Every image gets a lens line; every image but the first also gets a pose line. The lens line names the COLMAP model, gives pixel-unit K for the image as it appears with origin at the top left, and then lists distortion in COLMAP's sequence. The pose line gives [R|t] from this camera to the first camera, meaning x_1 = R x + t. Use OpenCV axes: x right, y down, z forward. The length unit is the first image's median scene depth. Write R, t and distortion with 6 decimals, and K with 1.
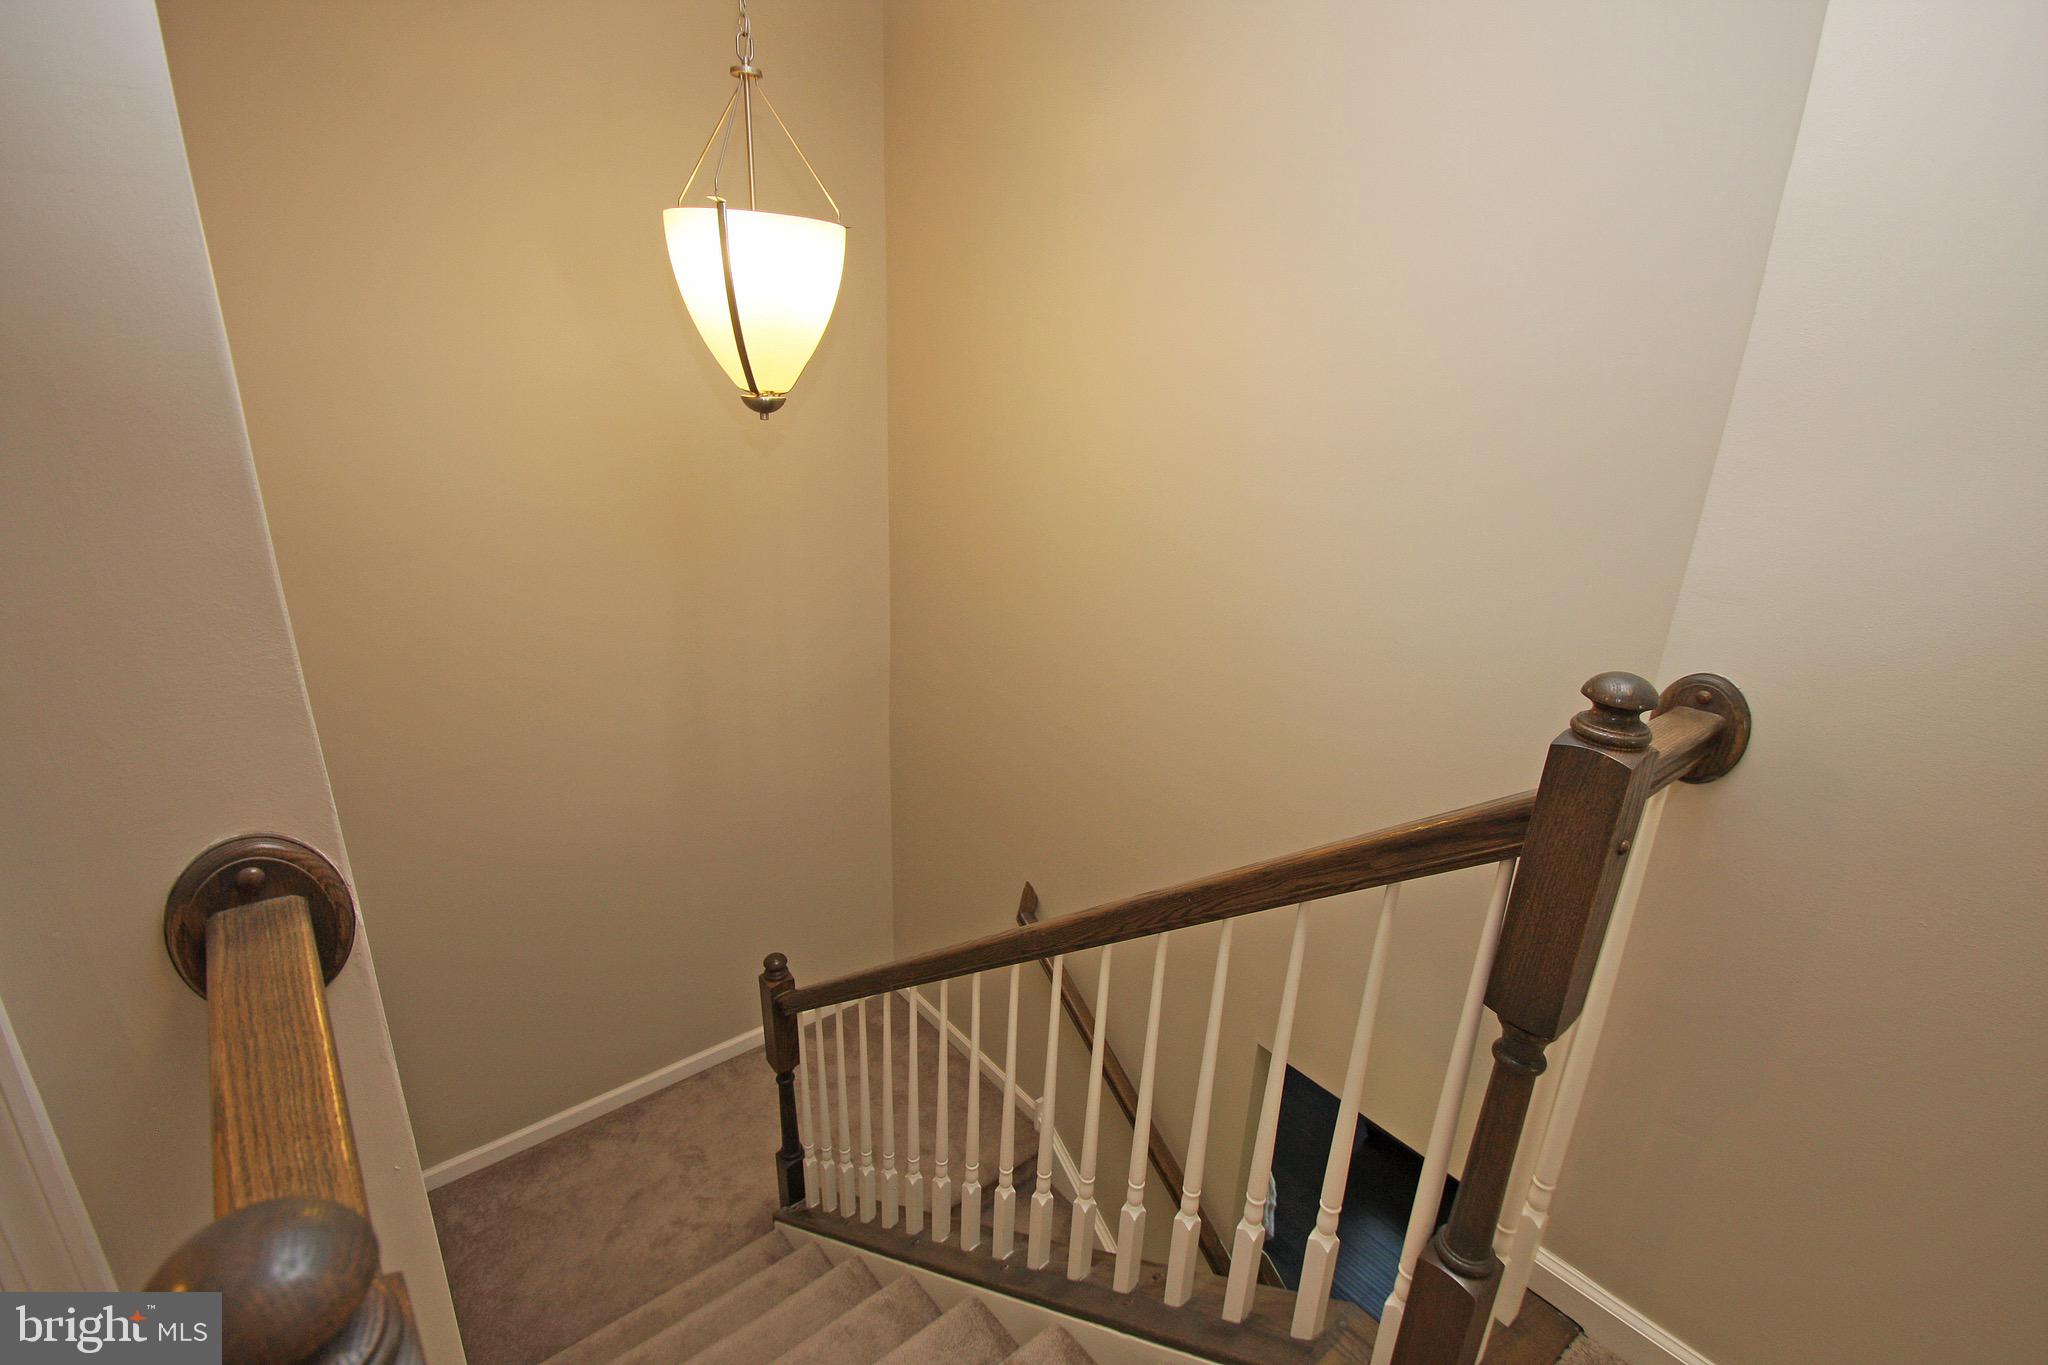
lens RADIAL K [[954.0, 0, 1024.0], [0, 954.0, 682.5], [0, 0, 1]] dist [-0.017235, -0.000228]
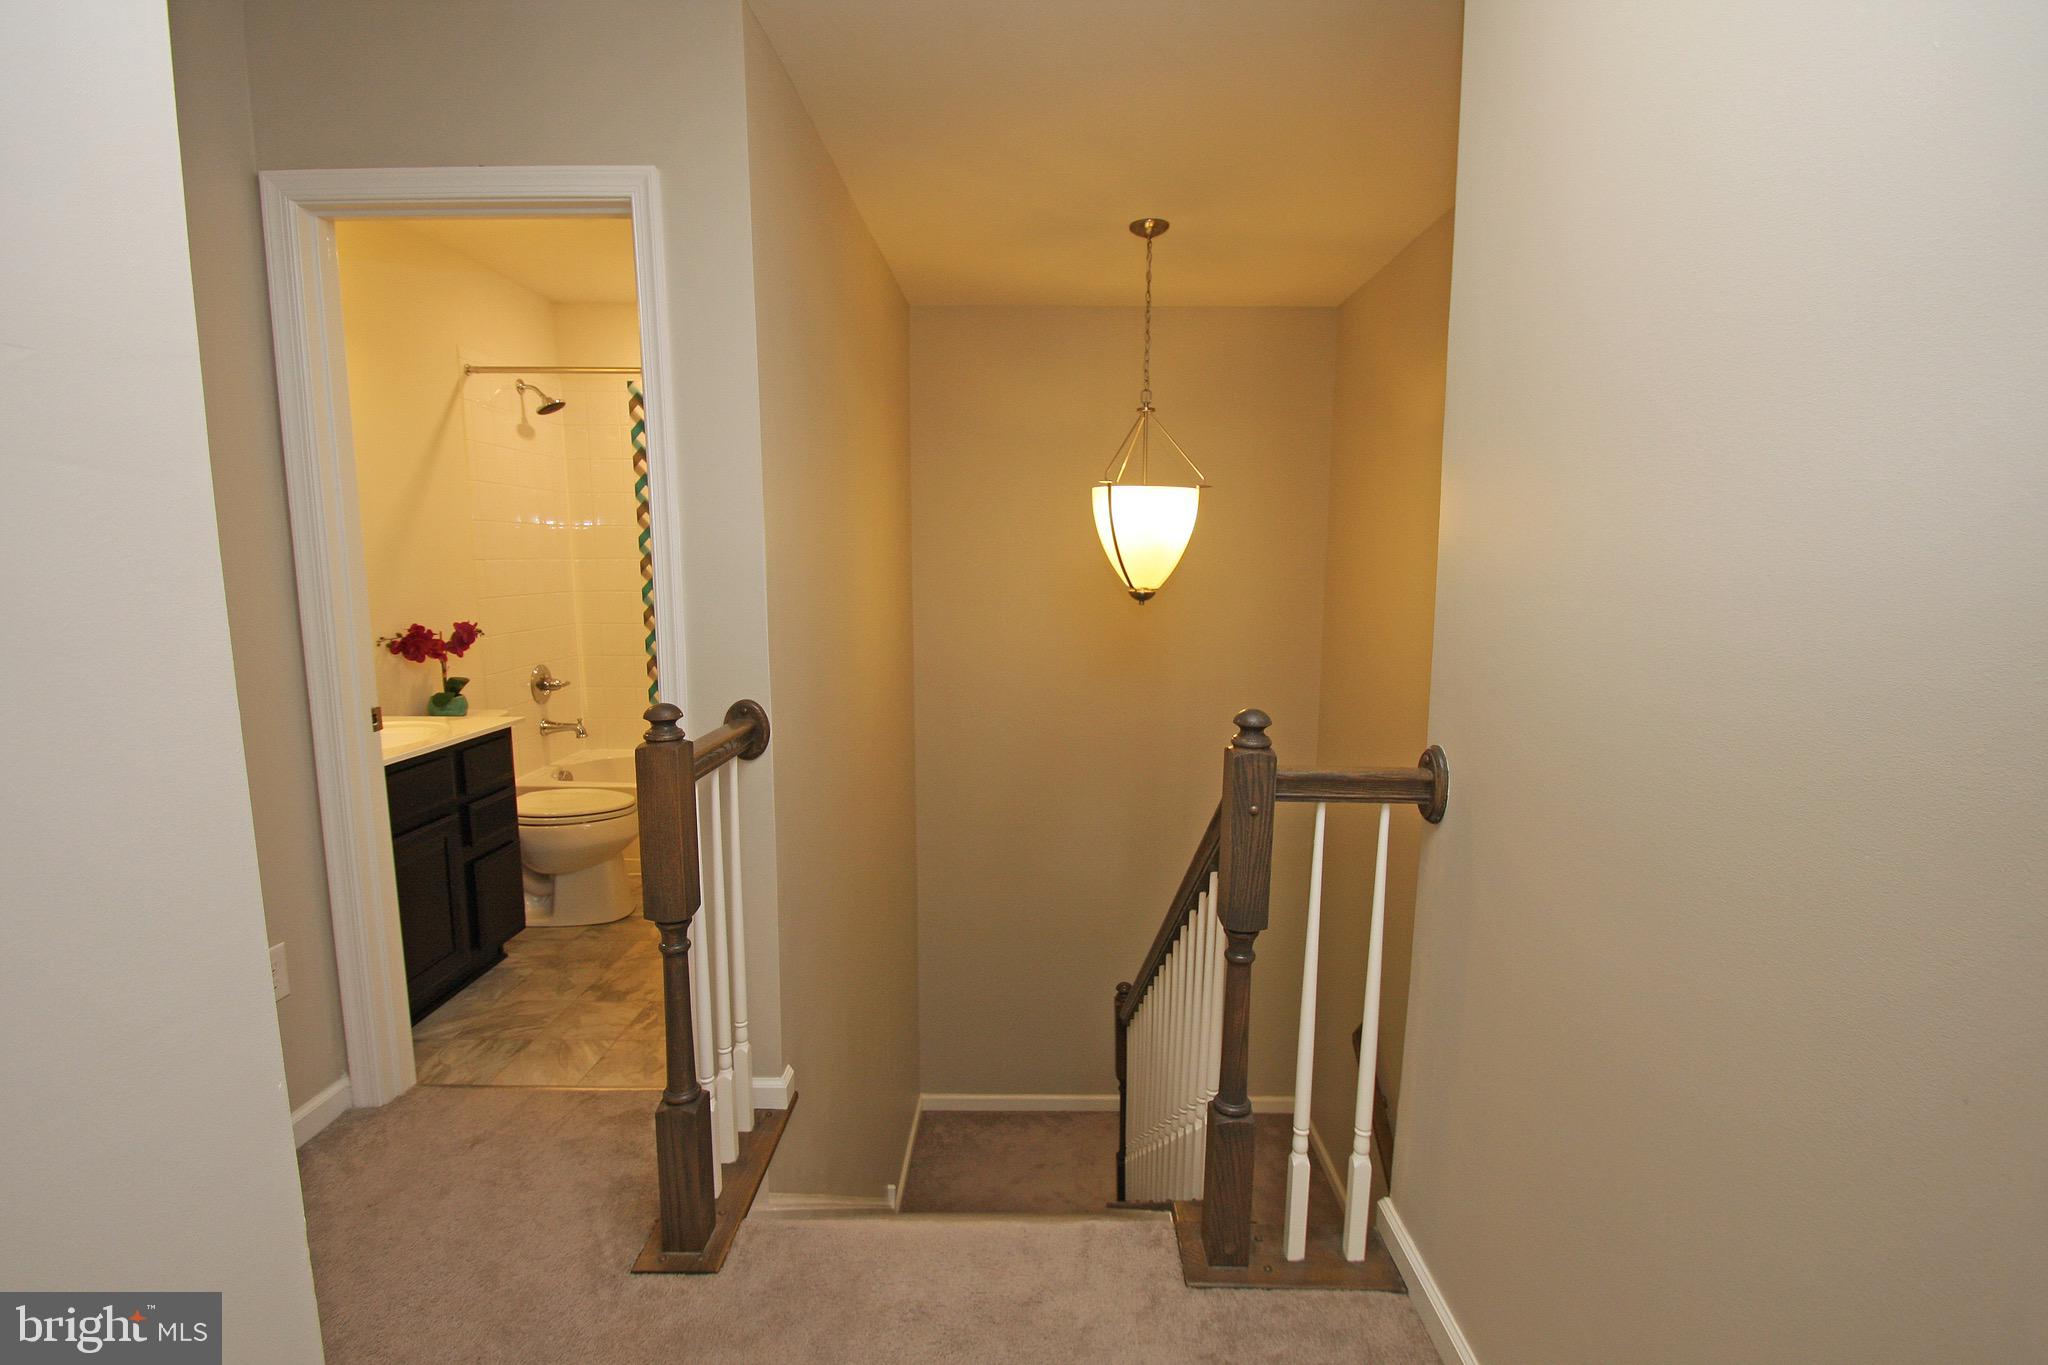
lens RADIAL K [[959.8, 0, 1050.2], [0, 959.8, 703.1], [0, 0, 1]] dist [-0.020056, -0.001172]
pose [[0.770542, 0.074339, -0.633039, 0.639810], [-0.203046, 0.970062, -0.133234, 0.128158], [0.604183, 0.231198, 0.762568, -0.280169]]
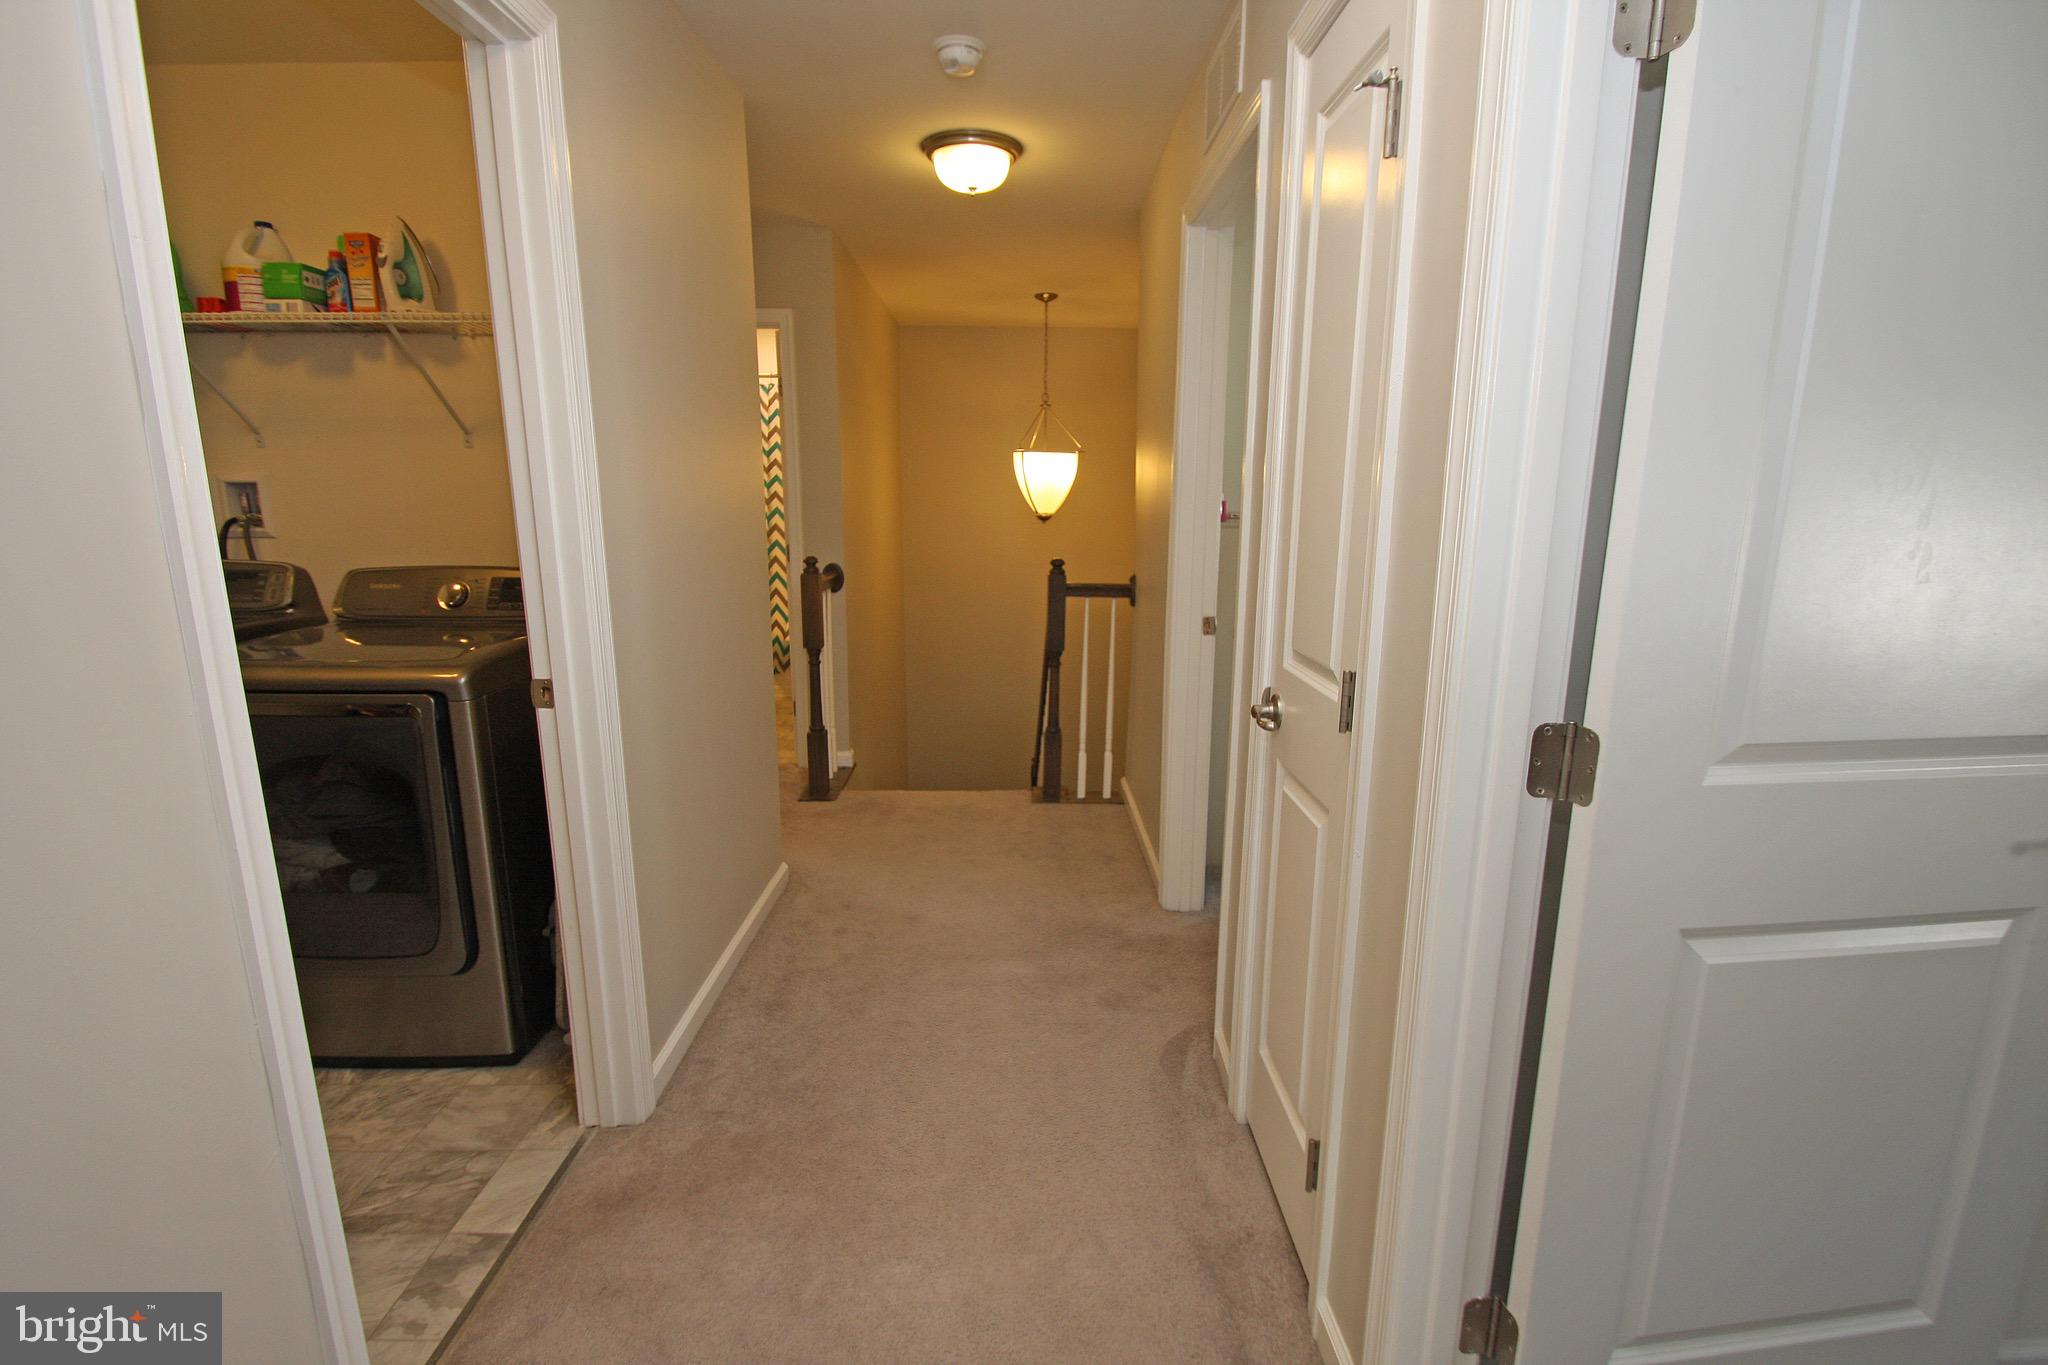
lens RADIAL K [[959.8, 0, 1050.2], [0, 959.8, 703.1], [0, 0, 1]] dist [-0.020056, -0.001172]
pose [[0.786841, 0.111931, -0.606920, 1.433679], [-0.198875, 0.976943, -0.077660, 0.421789], [0.584234, 0.181808, 0.790959, -1.028338]]
